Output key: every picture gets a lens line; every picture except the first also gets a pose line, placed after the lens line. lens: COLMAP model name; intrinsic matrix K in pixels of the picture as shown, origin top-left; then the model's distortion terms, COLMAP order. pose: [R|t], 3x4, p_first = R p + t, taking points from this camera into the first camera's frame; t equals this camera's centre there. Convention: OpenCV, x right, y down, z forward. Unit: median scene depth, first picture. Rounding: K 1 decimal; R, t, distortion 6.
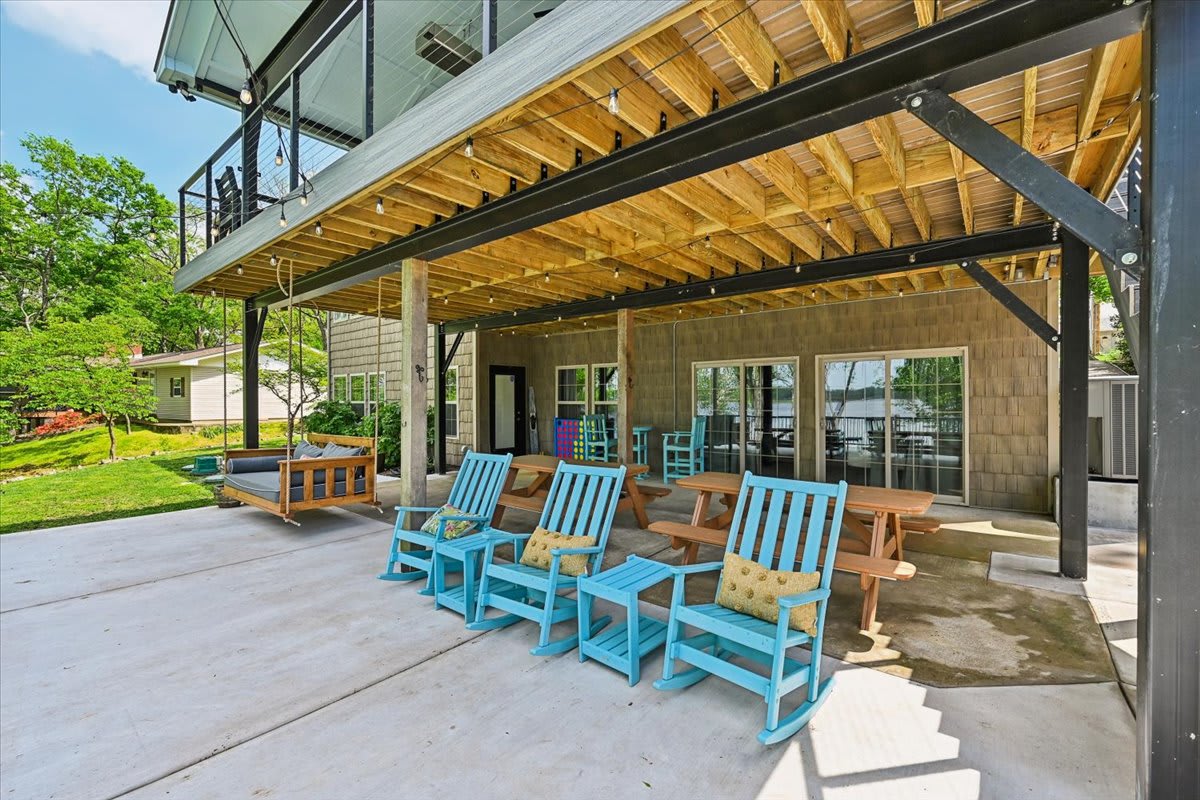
lens RADIAL K [[498.0, 0, 584.2], [0, 498.0, 403.7], [0, 0, 1]] dist [-0.014413, -0.000222]
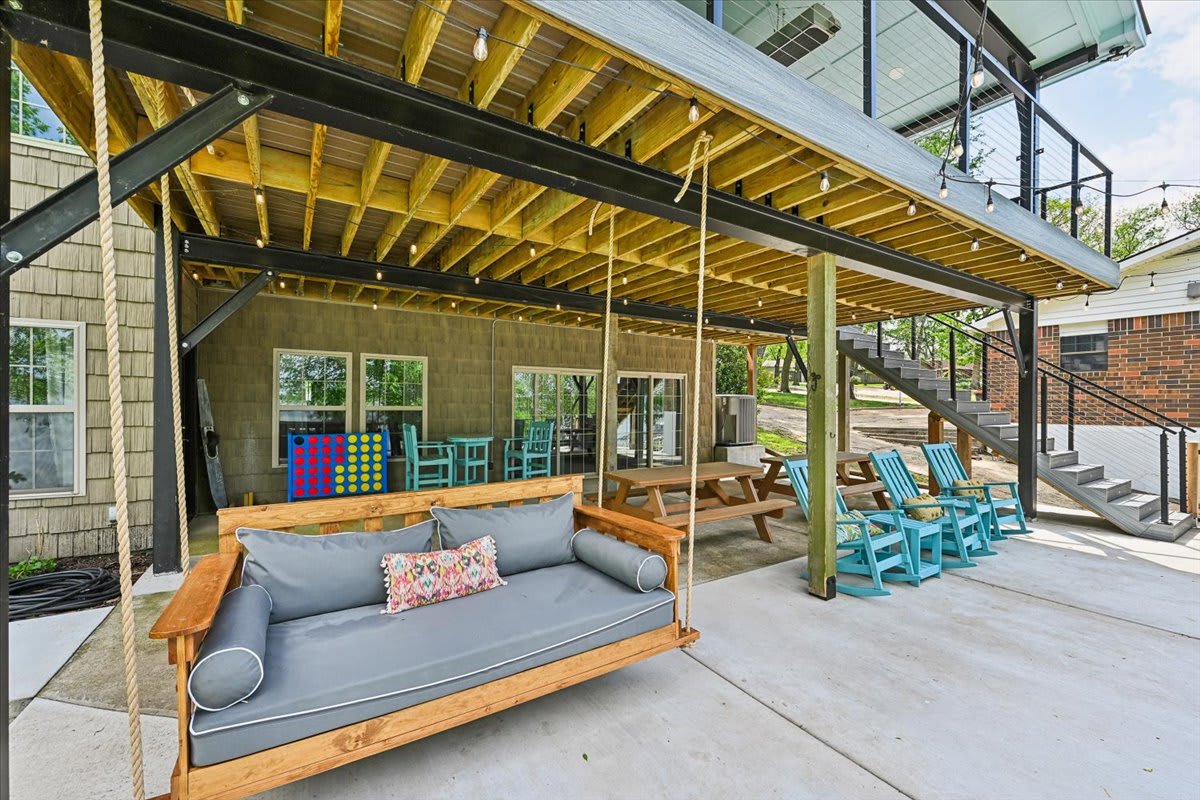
lens RADIAL K [[498.0, 0, 611.5], [0, 498.0, 399.8], [0, 0, 1]] dist [-0.014413, -0.000222]
pose [[0.286014, 0.014059, 0.958122, -0.626781], [0.002815, 0.999876, -0.015512, -0.002229], [-0.958221, 0.007134, 0.285939, 0.524898]]
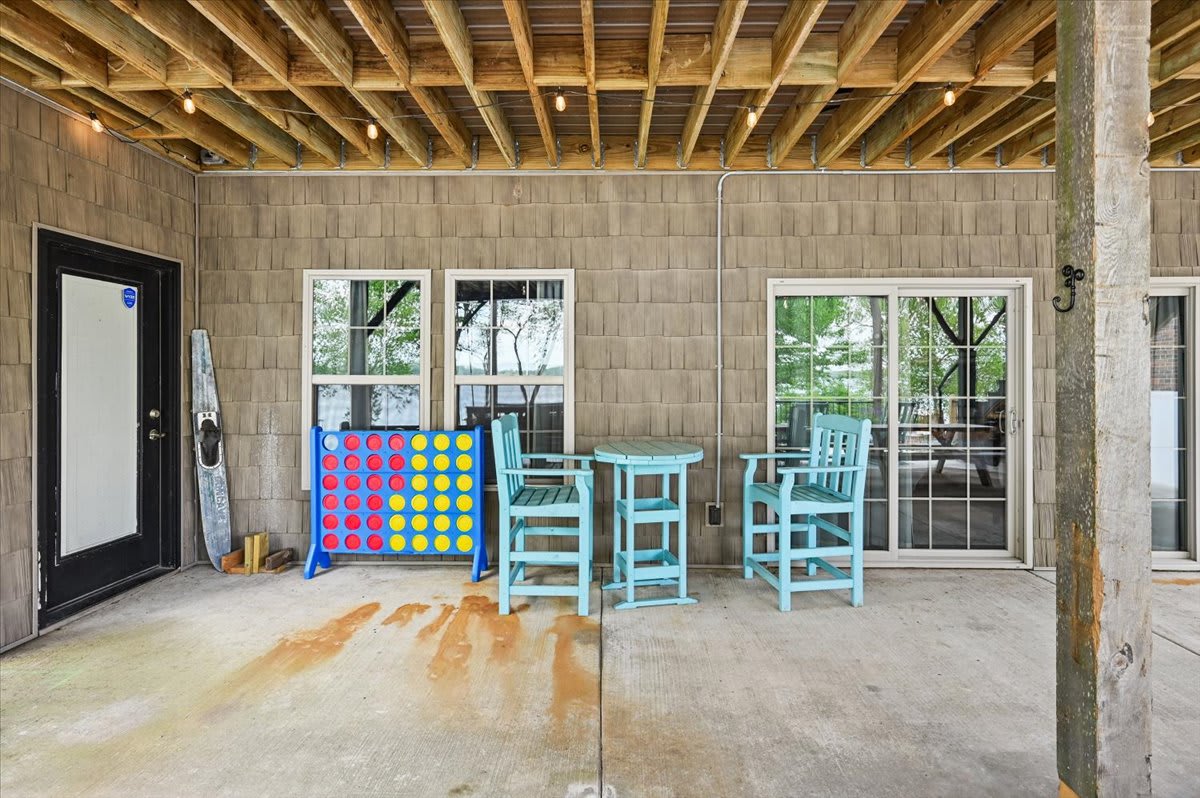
lens RADIAL K [[595.8, 0, 606.5], [0, 595.8, 375.4], [0, 0, 1]] dist [0.004280, 0.000149]
pose [[0.777728, 0.011439, 0.628497, -0.181508], [0.001240, 0.999805, -0.019732, 0.003334], [-0.628600, 0.016126, 0.777561, 0.685187]]
